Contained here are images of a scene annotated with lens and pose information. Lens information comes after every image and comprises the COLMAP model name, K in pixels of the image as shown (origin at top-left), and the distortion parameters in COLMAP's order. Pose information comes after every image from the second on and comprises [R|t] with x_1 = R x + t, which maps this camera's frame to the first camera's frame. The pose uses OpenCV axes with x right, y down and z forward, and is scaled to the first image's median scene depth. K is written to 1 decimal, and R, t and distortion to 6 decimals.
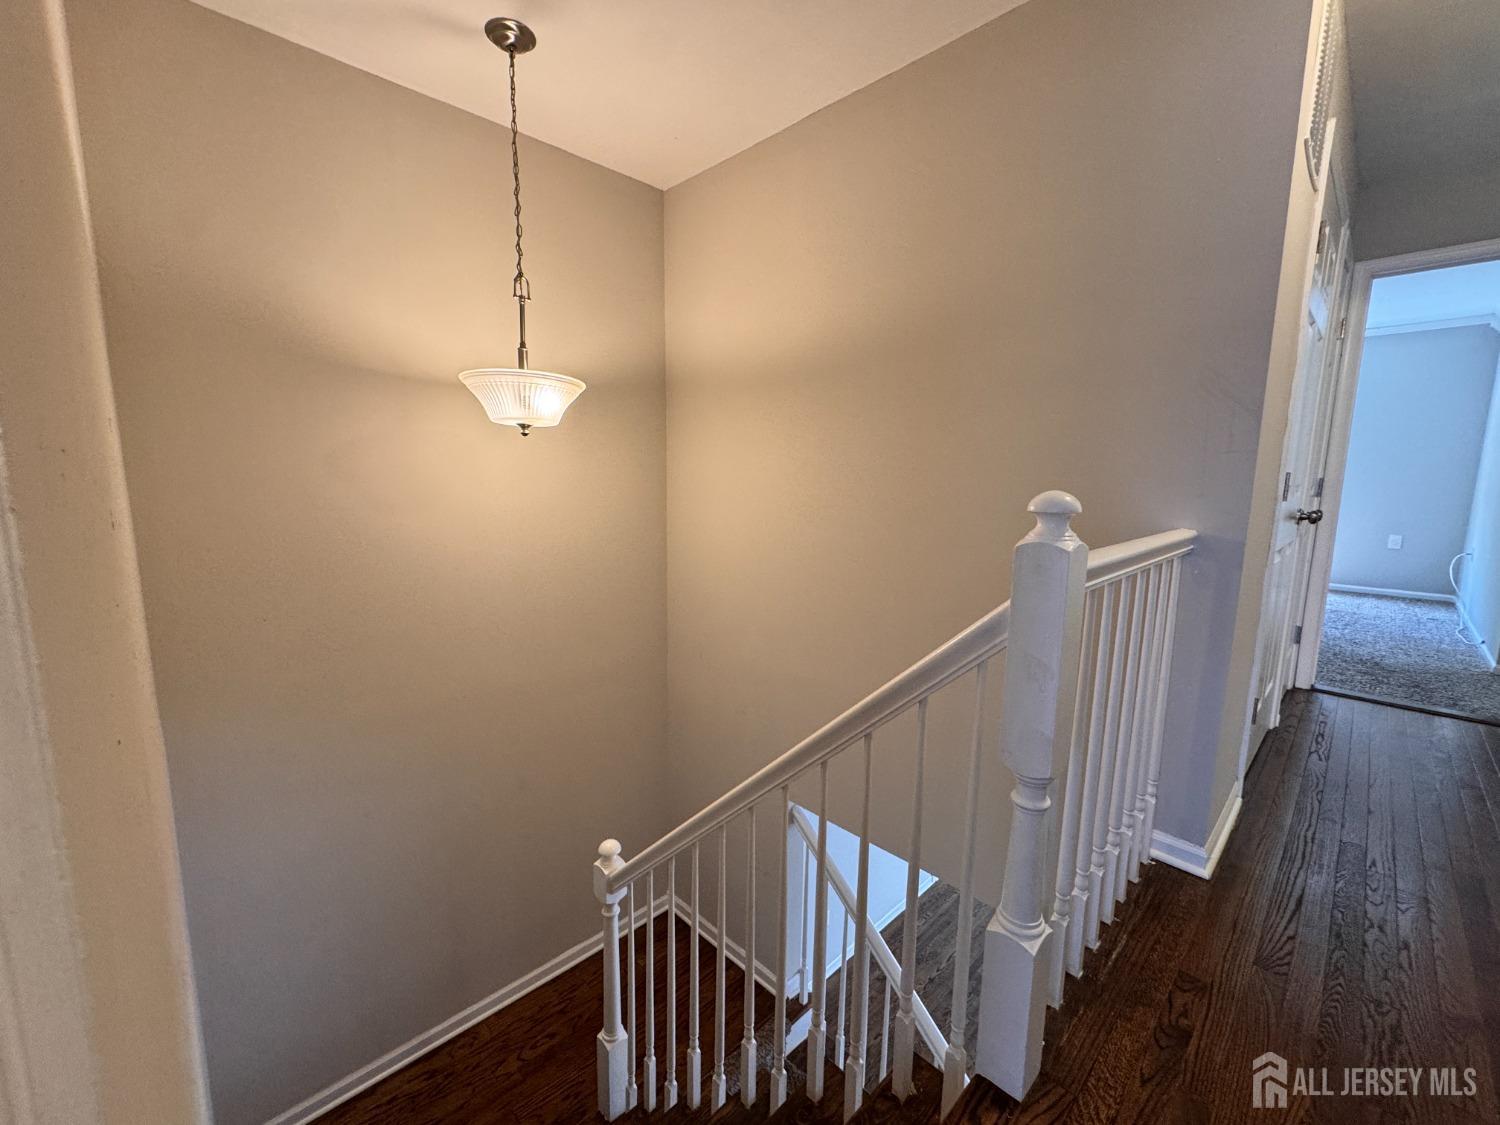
lens RADIAL K [[615.5, 0, 748.0], [0, 615.5, 562.1], [0, 0, 1]] dist [-0.000400, -0.000604]
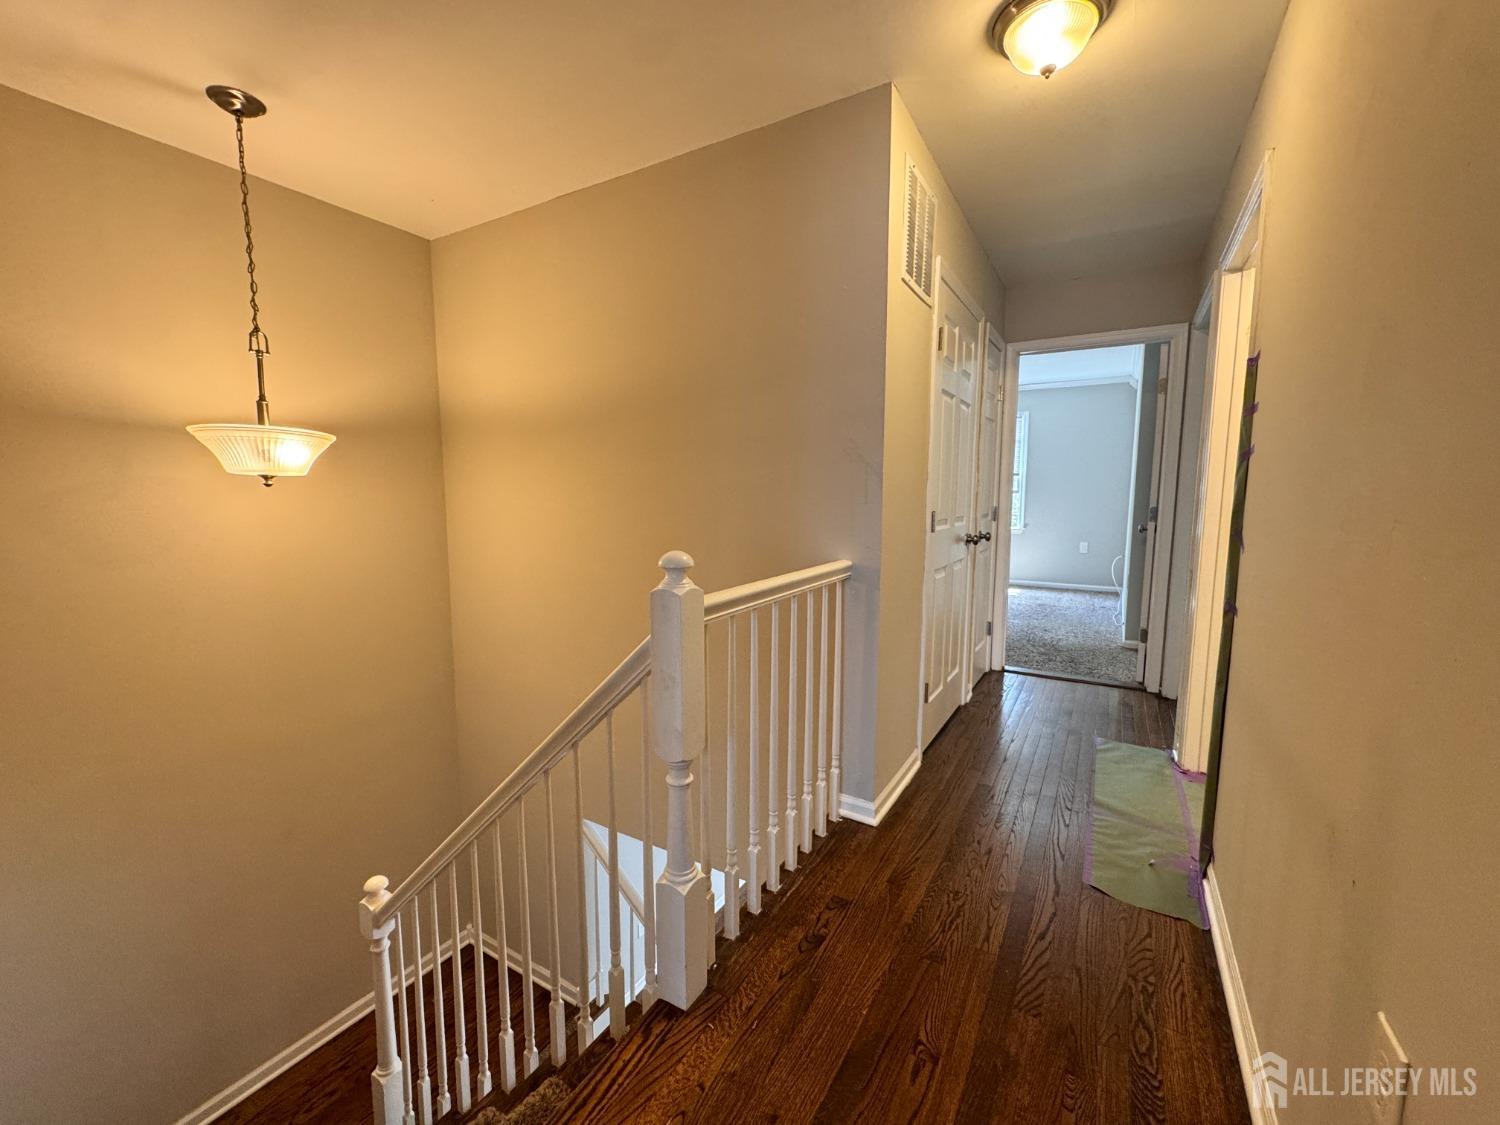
lens RADIAL K [[615.5, 0, 748.0], [0, 615.5, 562.1], [0, 0, 1]] dist [-0.000400, -0.000604]
pose [[0.966691, -0.039207, 0.252925, 0.141285], [0.045724, 0.998755, -0.019938, -0.025729], [-0.251828, 0.030839, 0.967280, -0.174096]]
